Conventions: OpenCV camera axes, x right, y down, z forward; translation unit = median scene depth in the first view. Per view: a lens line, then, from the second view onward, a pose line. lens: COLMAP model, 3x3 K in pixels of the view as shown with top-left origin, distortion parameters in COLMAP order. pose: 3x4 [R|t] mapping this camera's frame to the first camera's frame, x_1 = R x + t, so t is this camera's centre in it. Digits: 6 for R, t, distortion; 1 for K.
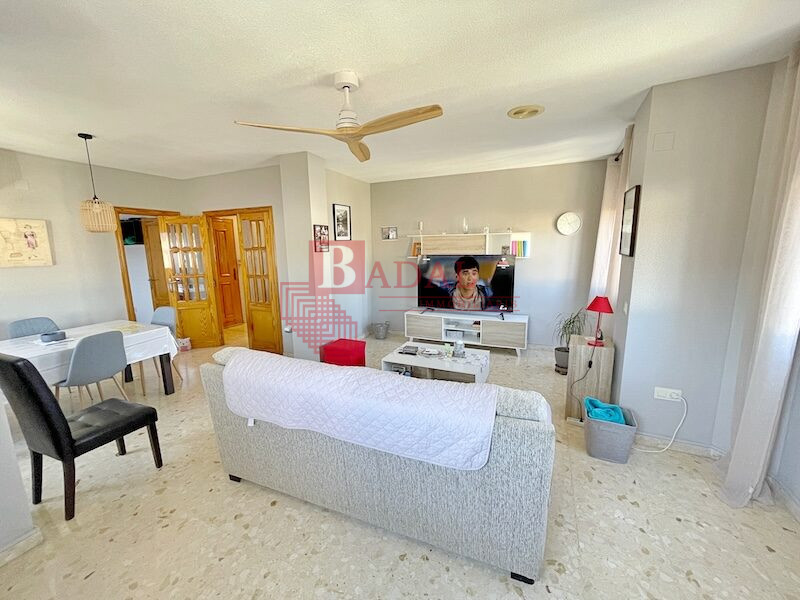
lens RADIAL K [[320.9, 0, 398.9], [0, 320.9, 299.8], [0, 0, 1]] dist [-0.004088, 0.000564]
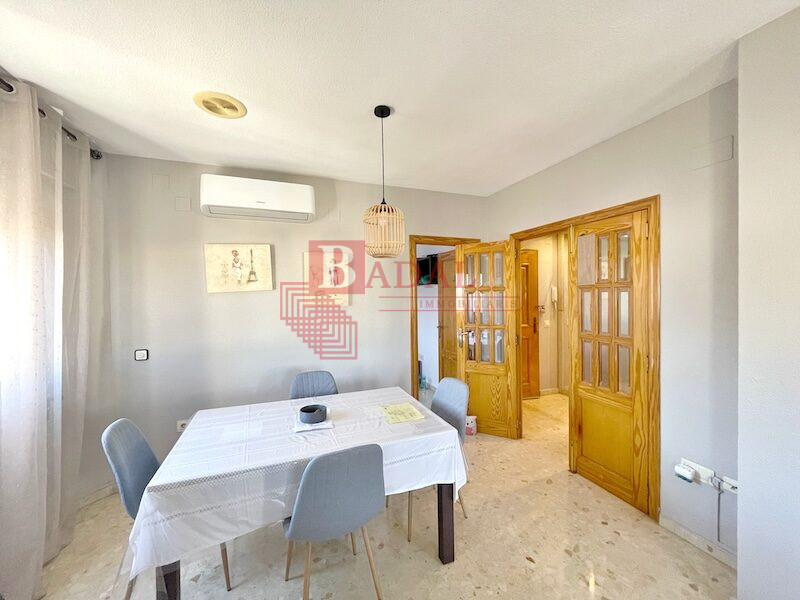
lens RADIAL K [[320.9, 0, 397.8], [0, 320.9, 297.5], [0, 0, 1]] dist [-0.004088, 0.000564]
pose [[0.703329, 0.012944, -0.710747, -0.294744], [-0.118458, 0.987989, -0.099228, -0.045030], [0.700925, 0.153983, 0.696414, 0.376601]]
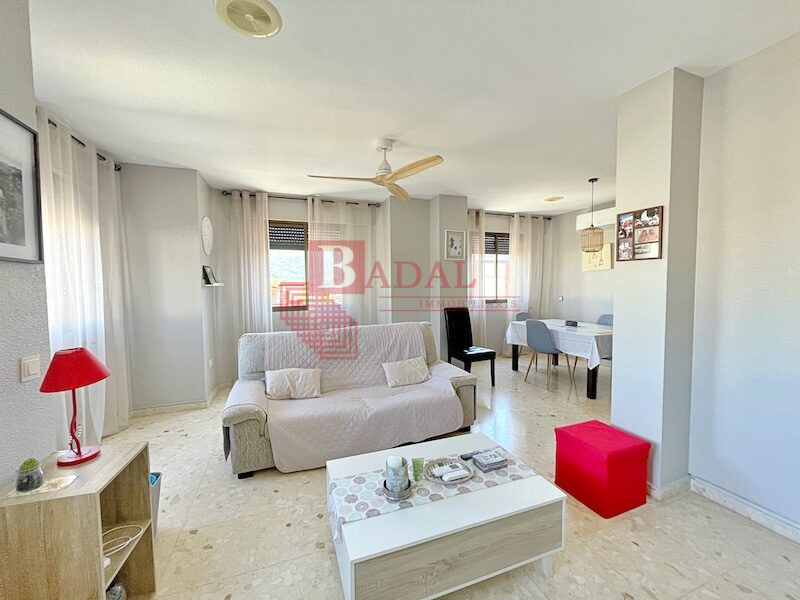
lens RADIAL K [[320.9, 0, 399.6], [0, 320.9, 298.8], [0, 0, 1]] dist [-0.004088, 0.000564]
pose [[-0.721442, 0.052613, -0.690473, 0.342867], [-0.102533, 0.978002, 0.181654, -0.116692], [0.684842, 0.201849, -0.700178, 0.915890]]
